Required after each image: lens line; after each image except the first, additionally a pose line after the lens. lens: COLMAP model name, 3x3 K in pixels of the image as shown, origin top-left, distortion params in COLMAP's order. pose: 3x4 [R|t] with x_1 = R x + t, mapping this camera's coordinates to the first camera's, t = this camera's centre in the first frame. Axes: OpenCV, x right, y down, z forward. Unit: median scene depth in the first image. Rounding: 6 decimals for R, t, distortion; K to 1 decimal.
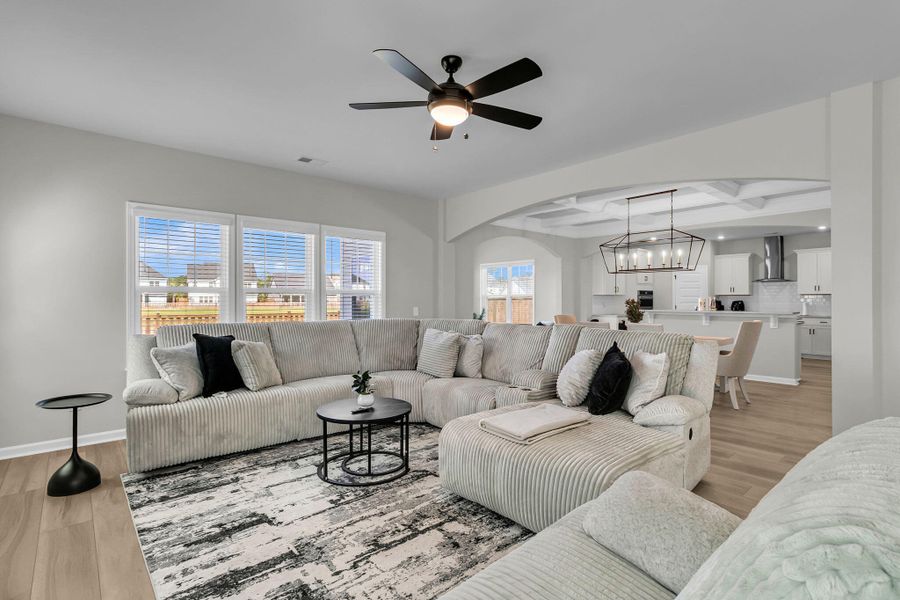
lens RADIAL K [[431.3, 0, 444.9], [0, 431.3, 297.1], [0, 0, 1]] dist [0.007148, -0.001766]
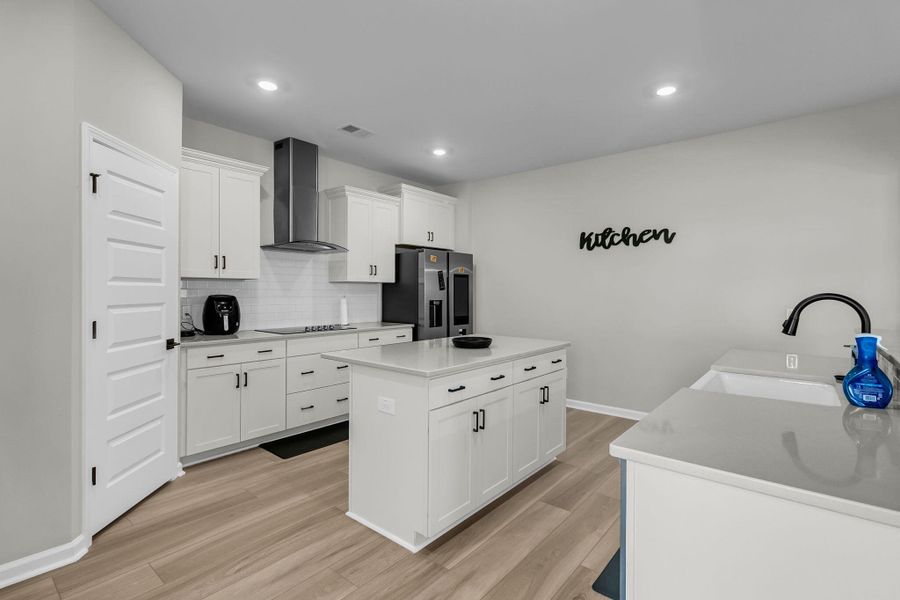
lens RADIAL K [[431.3, 0, 457.4], [0, 431.3, 290.6], [0, 0, 1]] dist [0.007148, -0.001766]
pose [[-0.183998, 0.003244, 0.982921, 1.119972], [-0.011587, 0.999918, -0.005469, 0.014518], [-0.982858, -0.012396, -0.183945, 3.239722]]
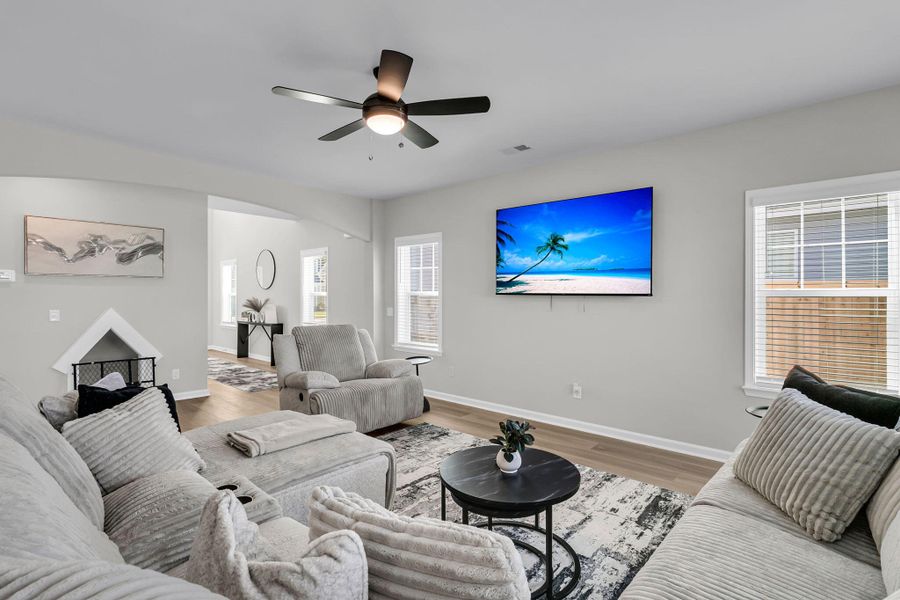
lens RADIAL K [[431.3, 0, 454.8], [0, 431.3, 292.6], [0, 0, 1]] dist [0.007148, -0.001766]
pose [[-0.989569, -0.005274, -0.143966, -0.002862], [-0.002512, 0.999809, -0.019356, -0.006627], [0.144041, -0.018792, -0.989393, 1.920493]]
